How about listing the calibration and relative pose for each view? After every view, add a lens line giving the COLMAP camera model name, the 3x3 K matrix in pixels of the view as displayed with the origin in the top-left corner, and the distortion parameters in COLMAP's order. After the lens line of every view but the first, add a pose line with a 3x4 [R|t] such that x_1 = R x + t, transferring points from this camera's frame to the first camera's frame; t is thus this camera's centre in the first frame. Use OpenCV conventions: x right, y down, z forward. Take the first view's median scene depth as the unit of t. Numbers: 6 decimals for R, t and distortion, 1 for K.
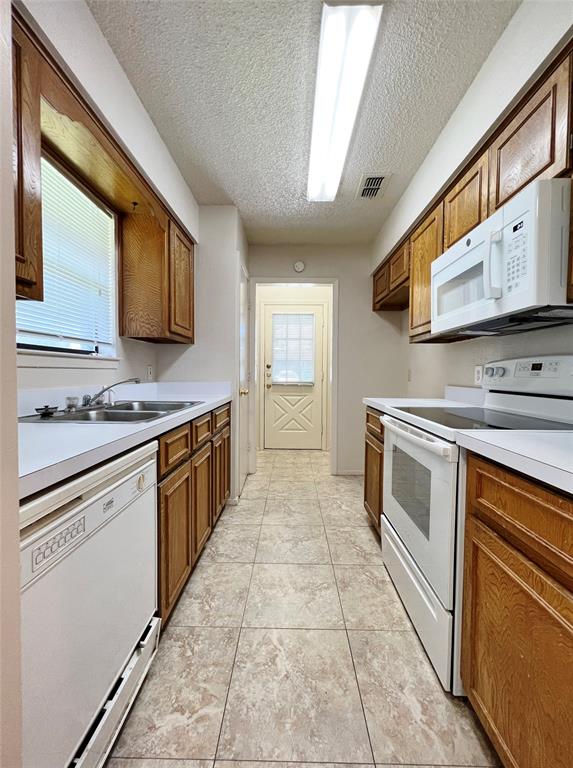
lens RADIAL K [[306.8, 0, 287.2], [0, 306.8, 384.5], [0, 0, 1]] dist [-0.000797, 0.000731]
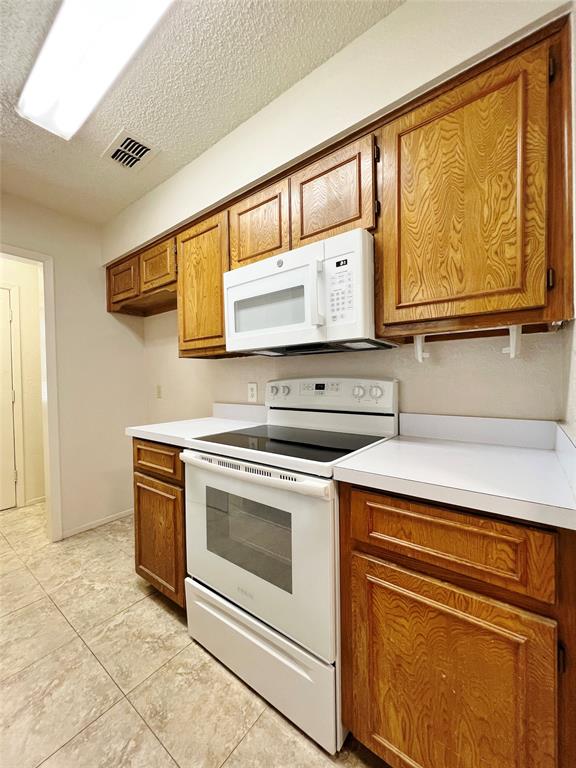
lens RADIAL K [[306.8, 0, 288.9], [0, 306.8, 384.4], [0, 0, 1]] dist [-0.000797, 0.000731]
pose [[0.598528, -0.030013, 0.800540, -0.154915], [0.050859, 0.998706, -0.000583, -0.058488], [-0.799486, 0.041063, 0.599280, 0.323751]]
